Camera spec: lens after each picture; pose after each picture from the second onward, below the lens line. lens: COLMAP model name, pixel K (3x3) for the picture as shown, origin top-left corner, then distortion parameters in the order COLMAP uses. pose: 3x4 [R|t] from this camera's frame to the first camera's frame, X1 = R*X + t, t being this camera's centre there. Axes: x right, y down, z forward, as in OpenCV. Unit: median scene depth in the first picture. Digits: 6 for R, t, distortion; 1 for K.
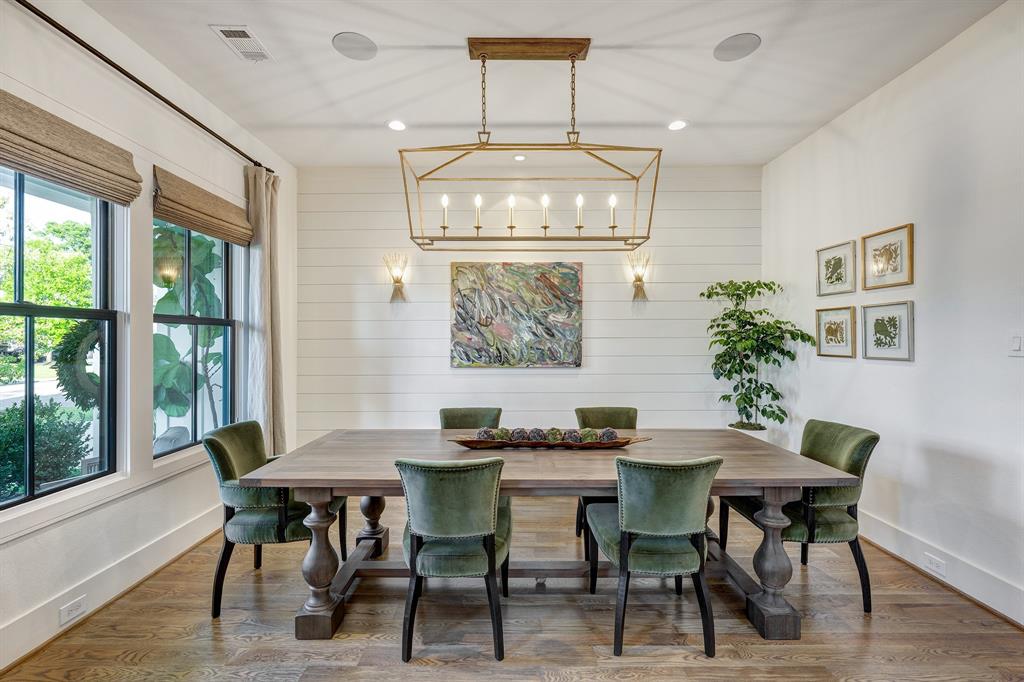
lens RADIAL K [[443.1, 0, 512.0], [0, 443.1, 341.0], [0, 0, 1]] dist [0.000974, 0.000051]
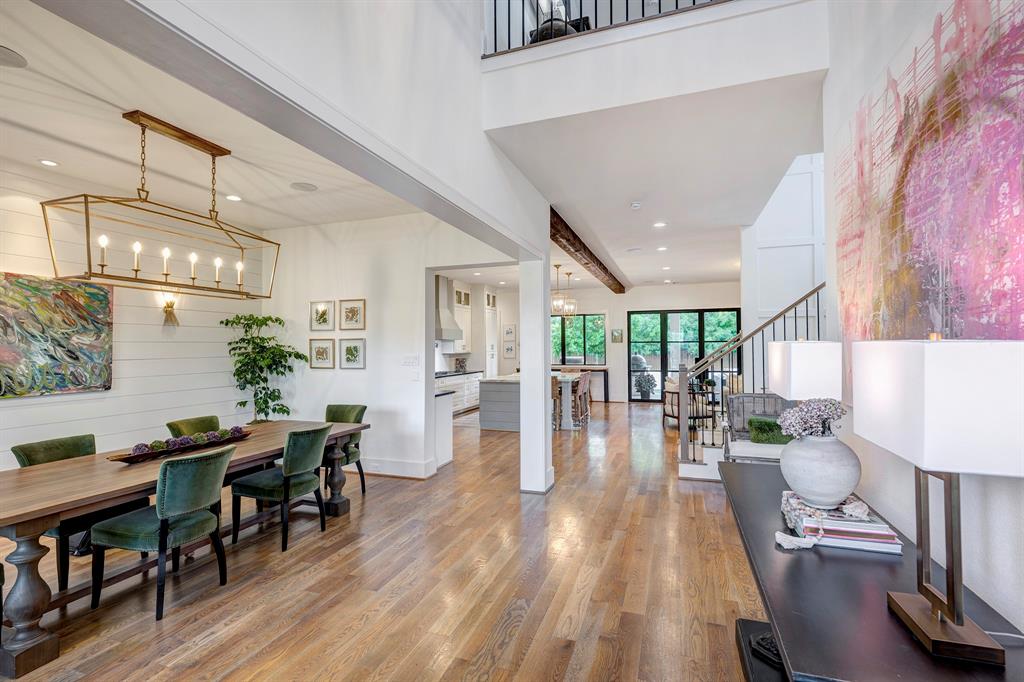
lens RADIAL K [[472.2, 0, 512.0], [0, 472.2, 341.0], [0, 0, 1]] dist [-0.003642, -0.000694]
pose [[0.332609, 0.011087, 0.943000, -0.620811], [0.008718, 0.999852, -0.014831, -0.030824], [-0.943025, 0.013154, 0.332463, -0.224858]]
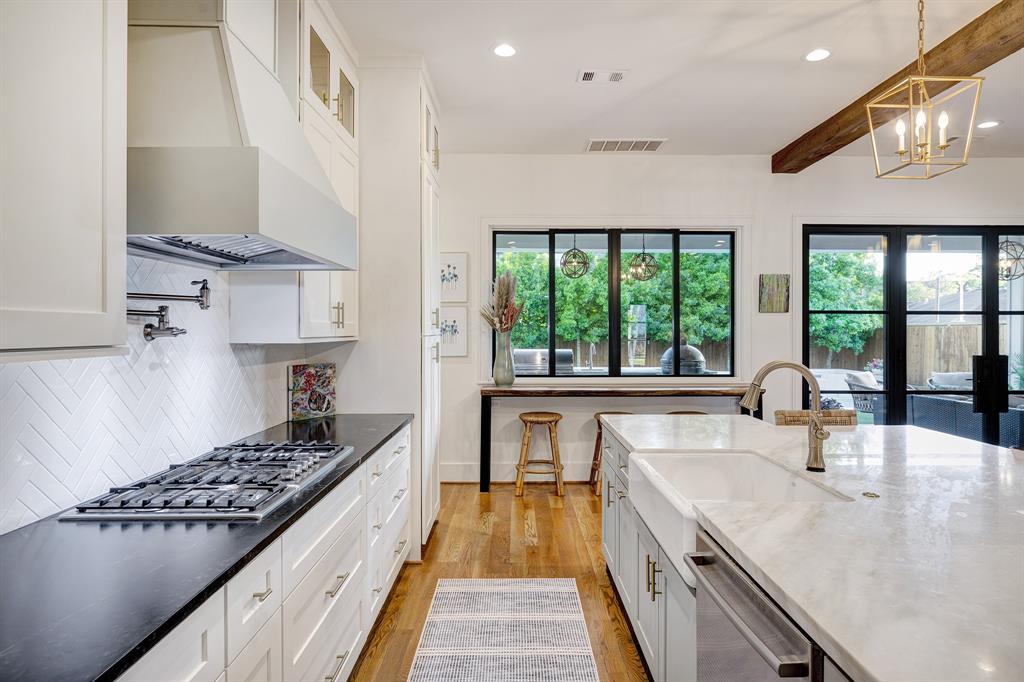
lens RADIAL K [[600.2, 0, 523.3], [0, 600.2, 329.6], [0, 0, 1]] dist [0.000012, 0.000086]
pose [[-0.009467, 0.003812, 0.999948, 1.353266], [0.000173, 0.999993, -0.003810, -0.013208], [-0.999955, 0.000137, -0.009468, 0.855840]]
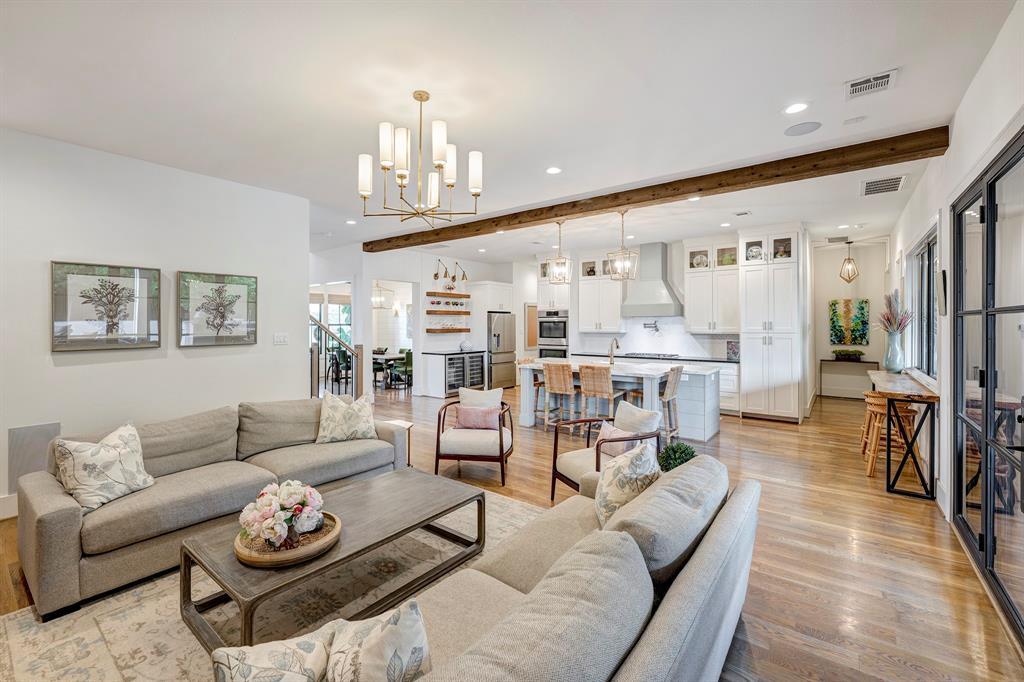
lens RADIAL K [[427.8, 0, 507.8], [0, 427.8, 323.8], [0, 0, 1]] dist [-0.023677, -0.000013]
pose [[0.782274, 0.001345, -0.622933, 2.712831], [-0.001371, 0.999999, 0.000439, -0.046541], [0.622933, 0.000511, 0.782275, -1.085121]]
